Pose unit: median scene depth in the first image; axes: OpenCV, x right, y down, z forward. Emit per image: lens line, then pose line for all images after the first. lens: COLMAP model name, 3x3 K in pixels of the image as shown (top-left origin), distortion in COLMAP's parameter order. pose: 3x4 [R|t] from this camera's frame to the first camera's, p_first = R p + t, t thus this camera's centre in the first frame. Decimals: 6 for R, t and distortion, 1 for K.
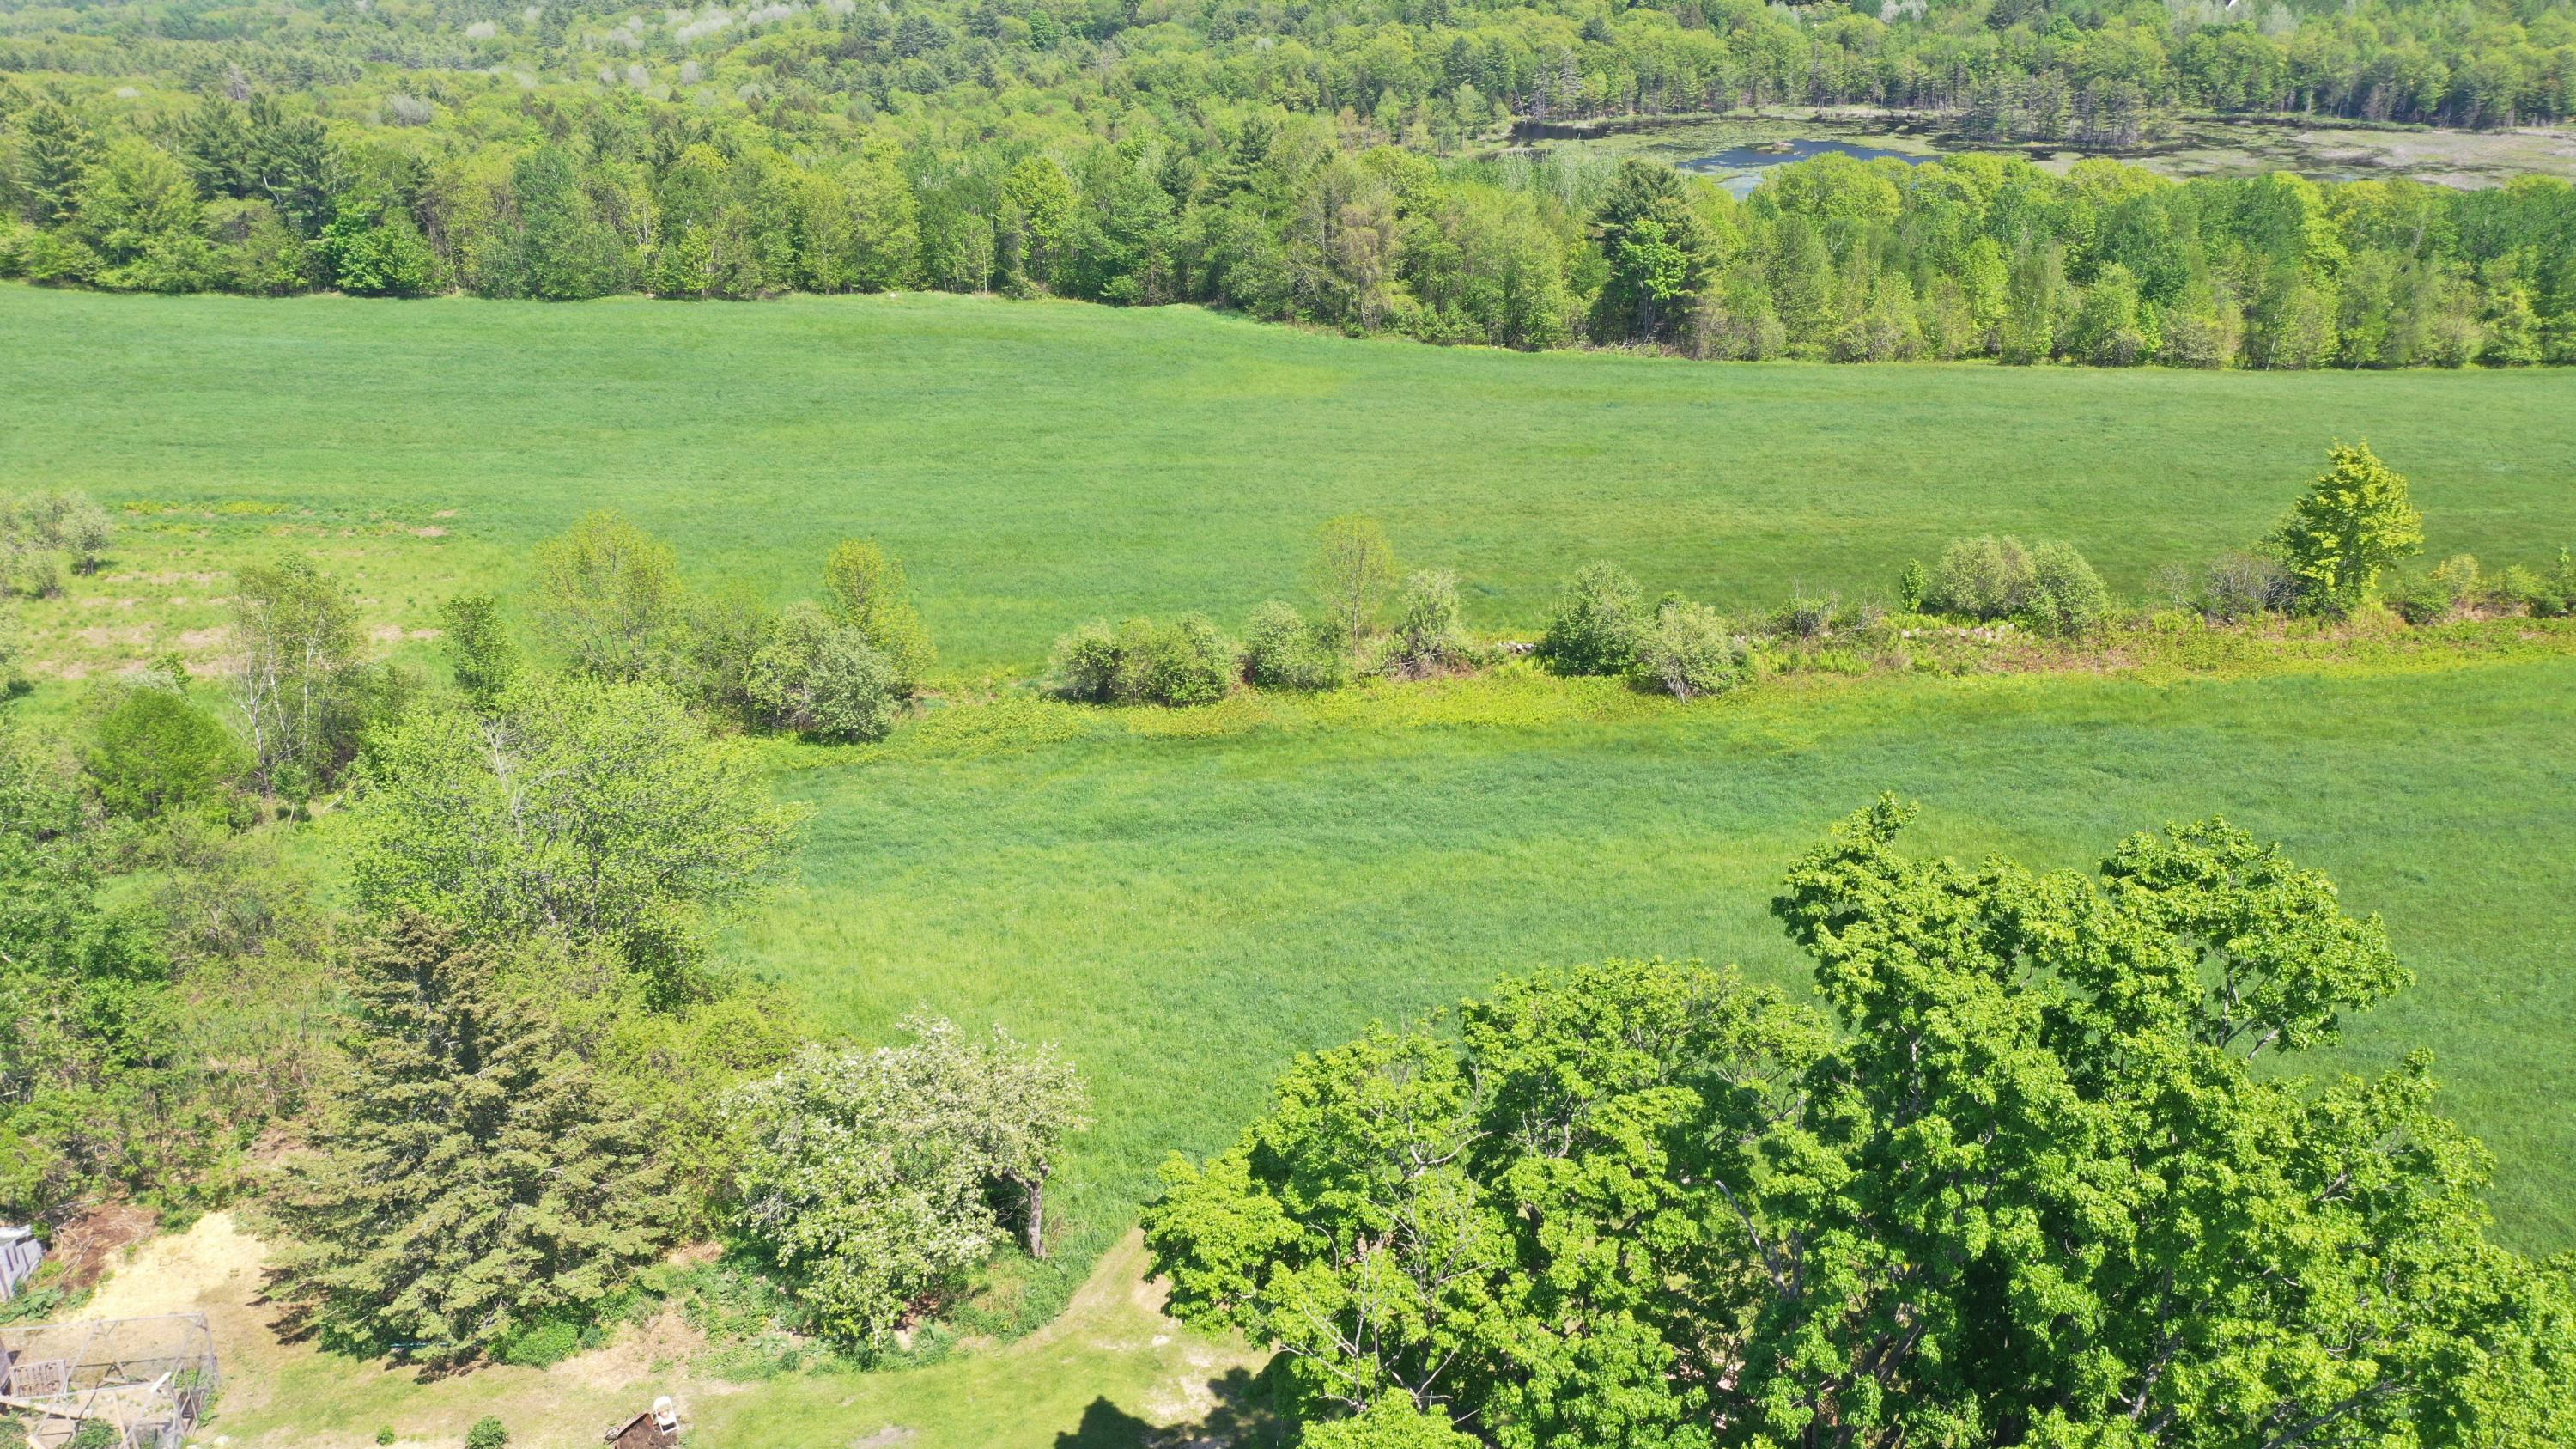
lens RADIAL K [[2004.6, 0, 1305.2], [0, 2004.6, 713.6], [0, 0, 1]] dist [-0.013685, 0.002957]
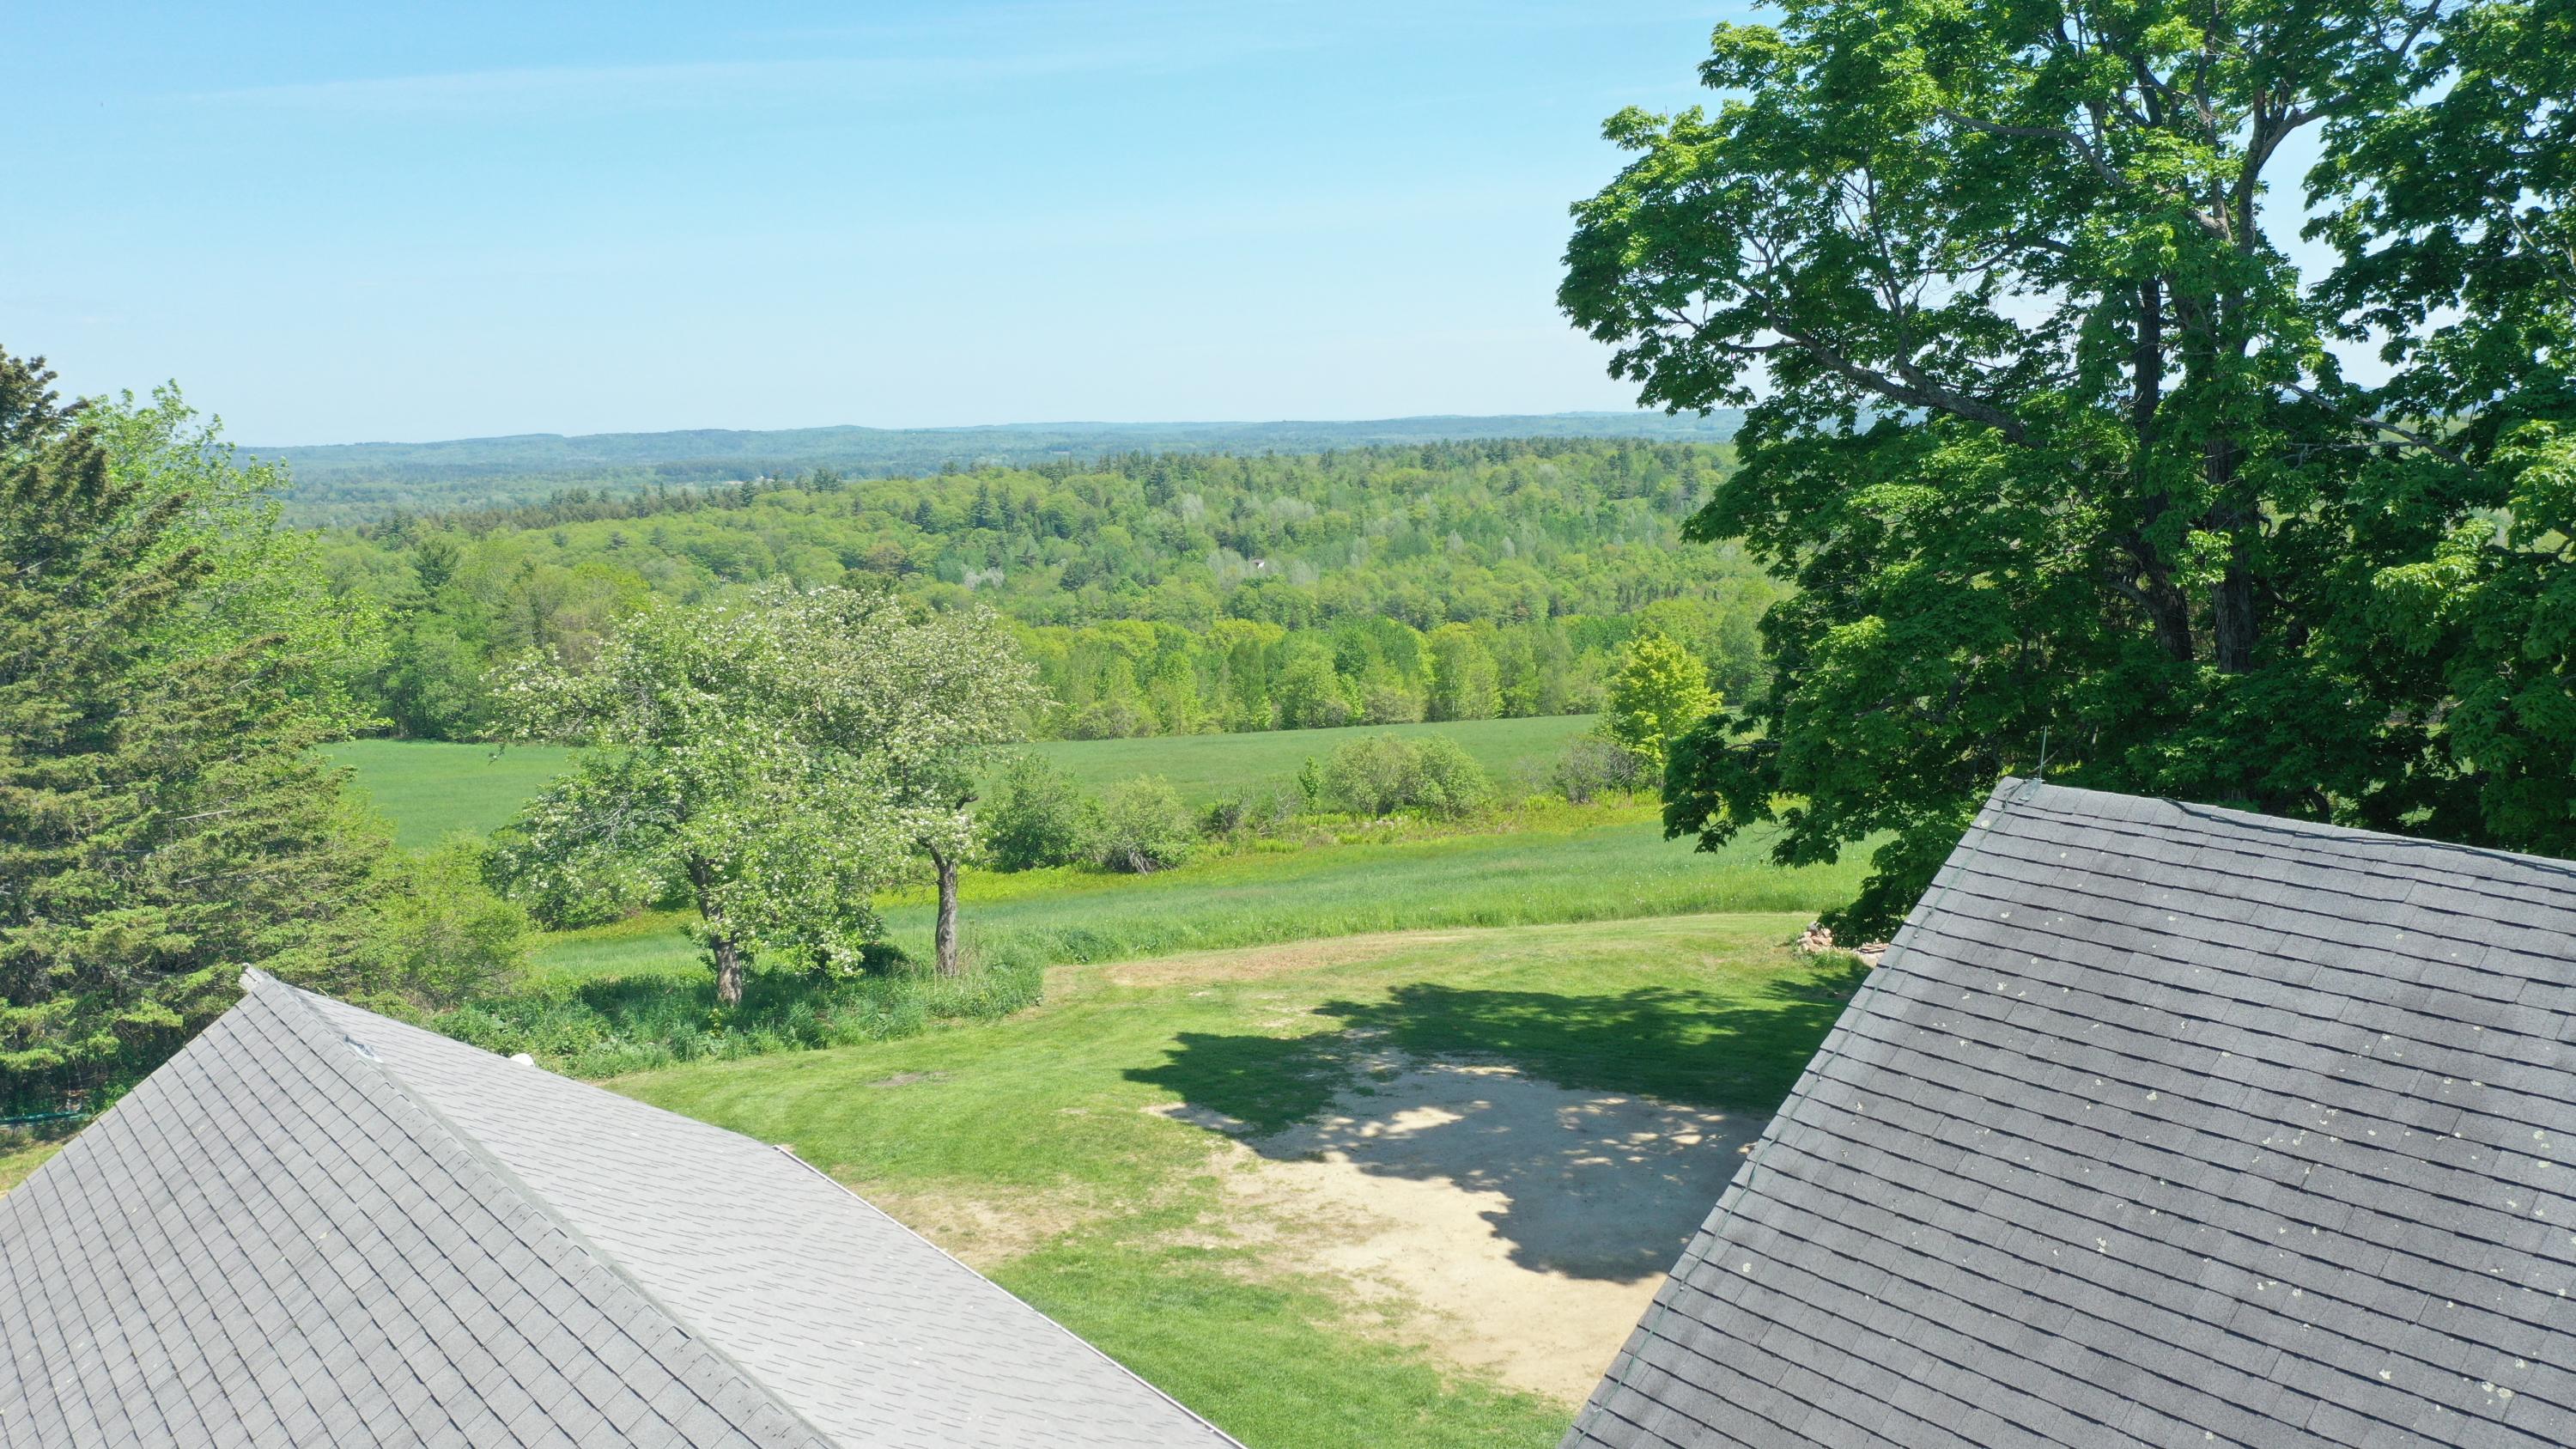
lens RADIAL K [[2004.6, 0, 1291.9], [0, 2004.6, 699.5], [0, 0, 1]] dist [-0.013685, 0.002957]
pose [[0.899065, -0.050915, 0.434845, -0.077363], [0.183164, 0.945861, -0.267952, 0.092647], [-0.397661, 0.320554, 0.859716, 0.081412]]
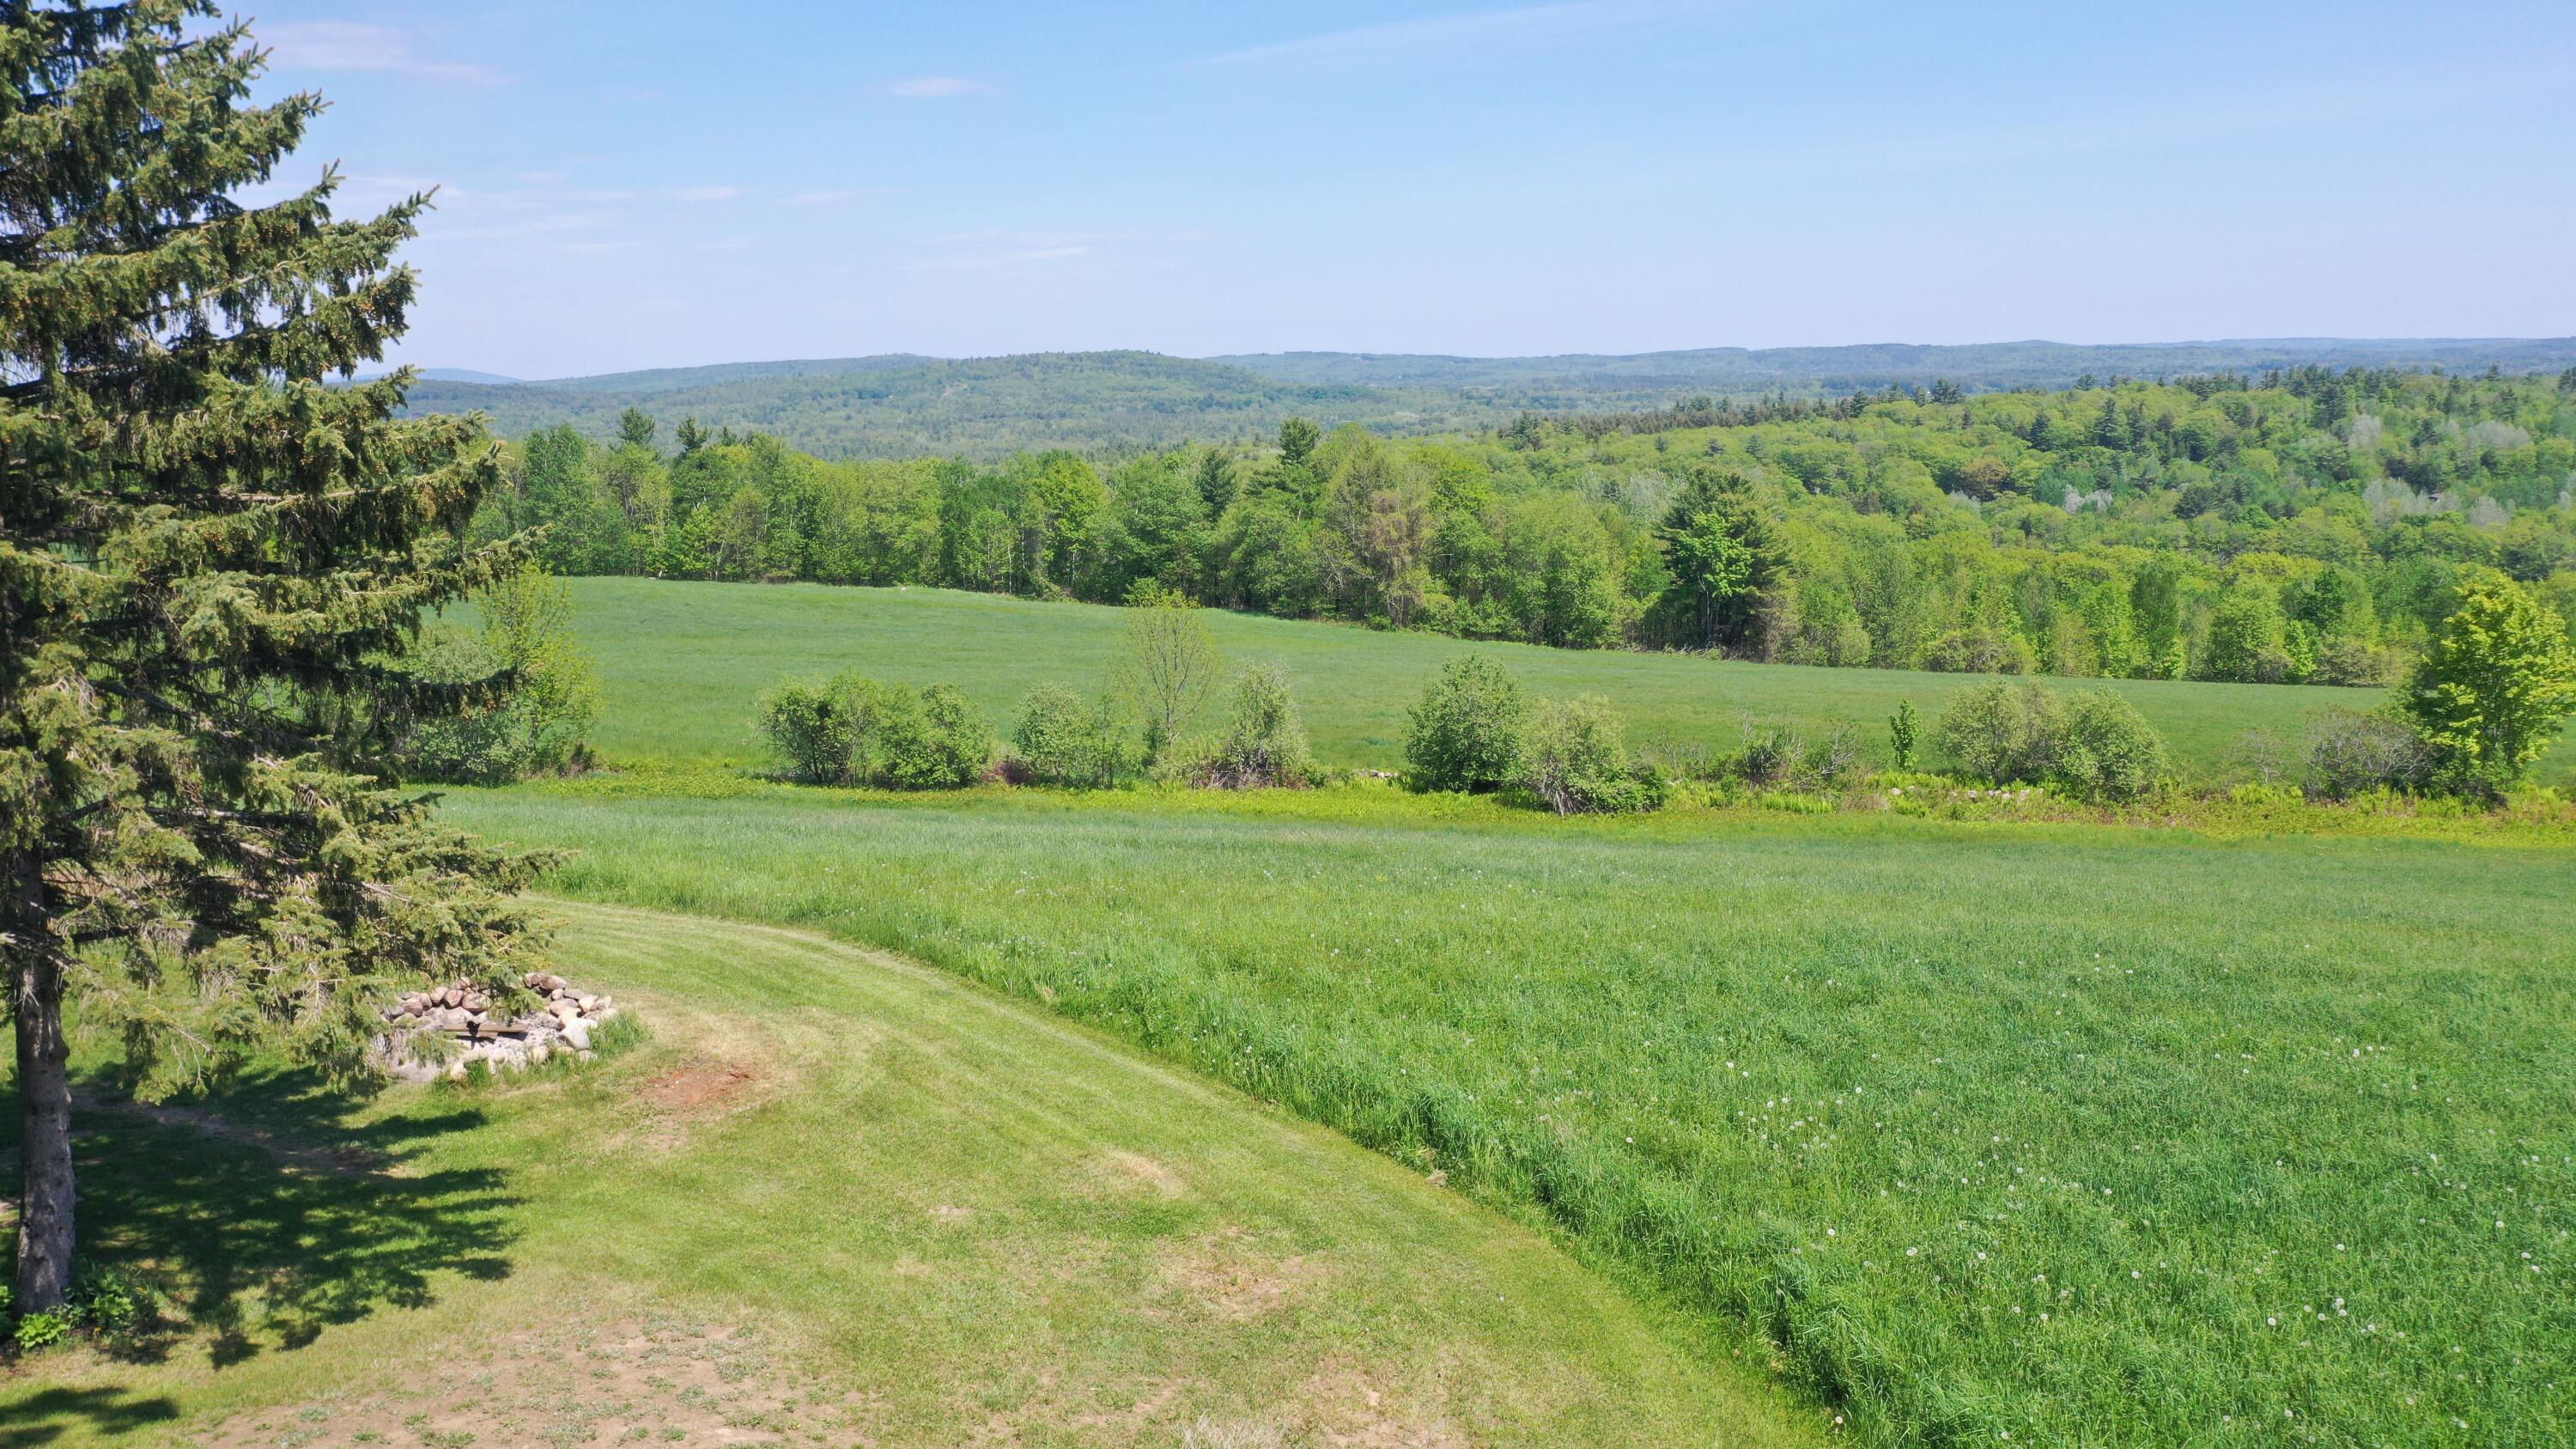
lens RADIAL K [[2004.6, 0, 1313.7], [0, 2004.6, 726.8], [0, 0, 1]] dist [-0.013685, 0.002957]
pose [[0.993698, 0.031016, -0.107714, 0.091949], [-0.057480, 0.965988, -0.252116, 0.082686], [0.096231, 0.256718, 0.961684, 0.133281]]
